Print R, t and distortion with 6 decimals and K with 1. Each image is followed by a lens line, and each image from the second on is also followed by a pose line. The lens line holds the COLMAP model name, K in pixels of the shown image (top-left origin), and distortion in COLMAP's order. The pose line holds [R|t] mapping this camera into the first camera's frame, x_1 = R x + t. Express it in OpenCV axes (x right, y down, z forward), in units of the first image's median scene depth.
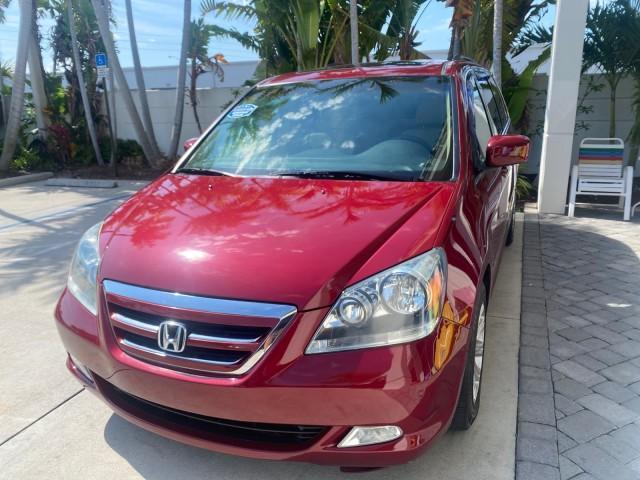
lens RADIAL K [[495.4, 0, 315.9], [0, 495.4, 235.5], [0, 0, 1]] dist [0.031059, -0.034947]
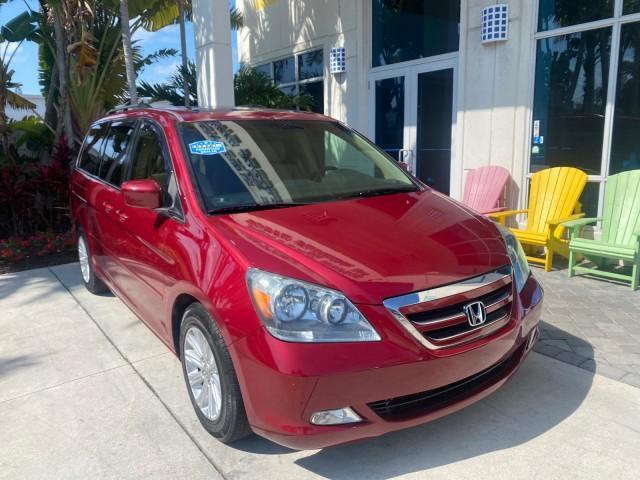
lens RADIAL K [[495.4, 0, 325.6], [0, 495.4, 242.1], [0, 0, 1]] dist [0.031059, -0.034947]
pose [[0.523294, -0.156262, 0.837703, -1.221842], [0.229419, 0.972581, 0.038109, -0.087168], [-0.820689, 0.172243, 0.544795, 0.477932]]
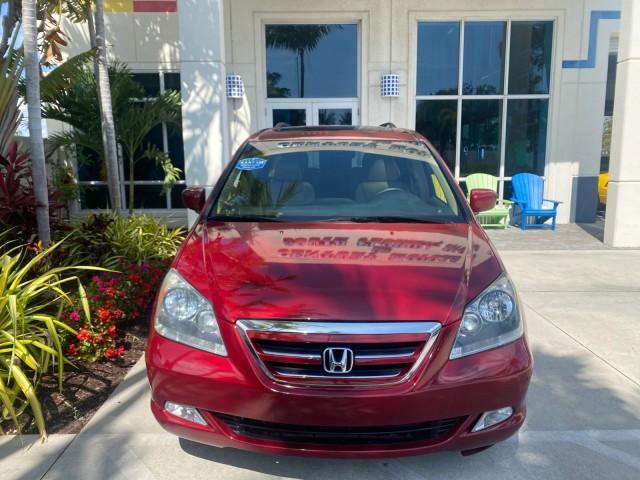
lens RADIAL K [[495.4, 0, 318.4], [0, 495.4, 235.8], [0, 0, 1]] dist [0.031059, -0.034947]
pose [[0.927546, -0.026564, 0.372764, -0.608073], [0.061880, 0.994619, -0.083096, 0.008044], [-0.368551, 0.100142, 0.924198, -0.060443]]
